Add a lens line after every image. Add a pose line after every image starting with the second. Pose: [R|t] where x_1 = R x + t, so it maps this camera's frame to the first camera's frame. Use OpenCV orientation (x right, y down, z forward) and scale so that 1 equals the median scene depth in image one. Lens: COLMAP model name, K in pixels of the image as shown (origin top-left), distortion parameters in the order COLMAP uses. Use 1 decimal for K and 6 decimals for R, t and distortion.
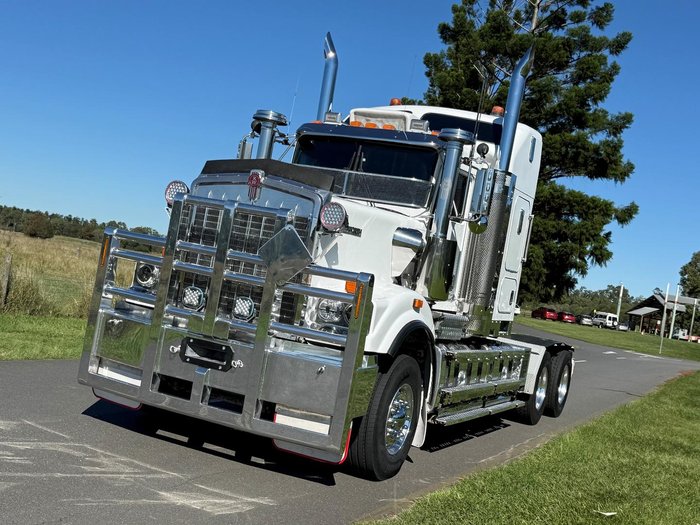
lens RADIAL K [[908.3, 0, 350.0], [0, 908.3, 262.5], [0, 0, 1]] dist [0.149390, -0.033814]
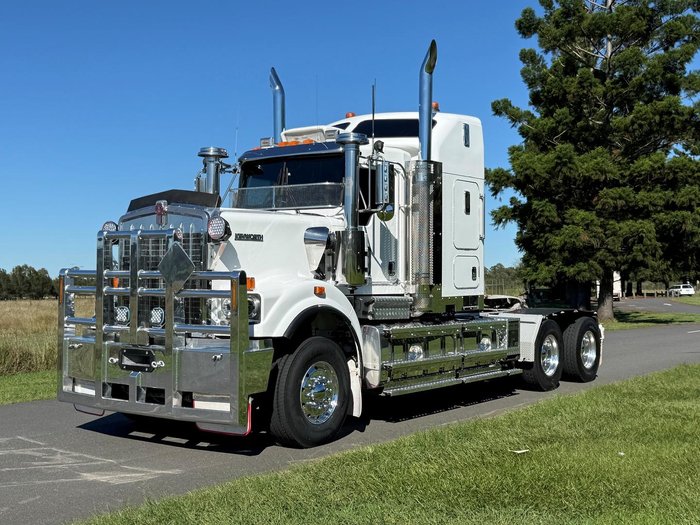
lens RADIAL K [[908.3, 0, 350.0], [0, 908.3, 262.5], [0, 0, 1]] dist [0.149390, -0.033814]
pose [[0.967651, -0.166746, -0.189333, 0.334151], [0.161902, 0.985960, -0.040877, 0.063617], [0.193491, 0.008901, 0.981062, -0.113597]]
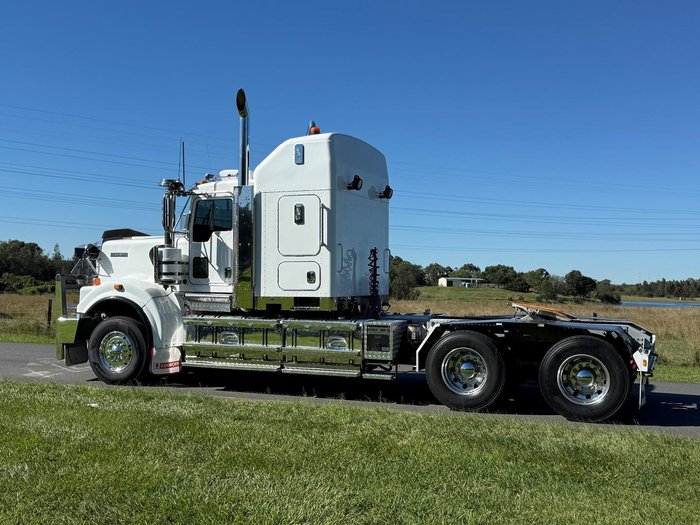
lens RADIAL K [[773.5, 0, 350.0], [0, 773.5, 262.5], [0, 0, 1]] dist [0.113685, -0.013775]
pose [[0.043687, -0.182728, -0.982192, 1.624634], [0.005365, 0.983160, -0.182669, 0.282627], [0.999031, 0.002711, 0.043932, 1.393078]]
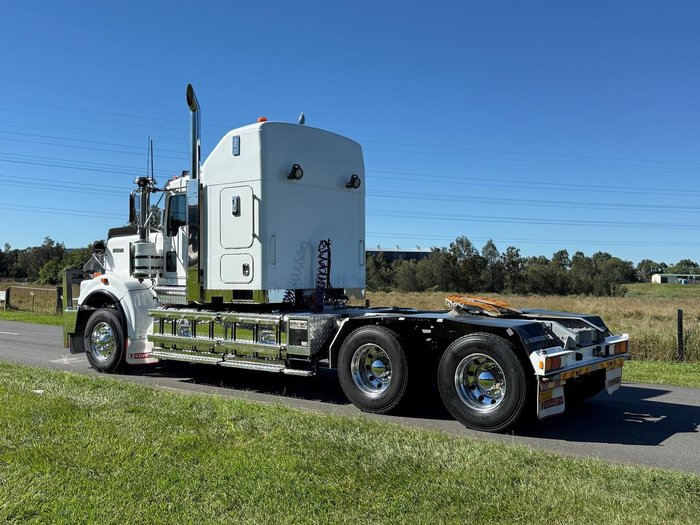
lens RADIAL K [[725.6, 0, 350.0], [0, 725.6, 262.5], [0, 0, 1]] dist [0.103285, -0.016220]
pose [[-0.230232, -0.179587, -0.956421, 1.438777], [-0.034357, 0.983711, -0.176441, 0.262014], [0.972529, -0.007763, -0.232652, 1.863895]]
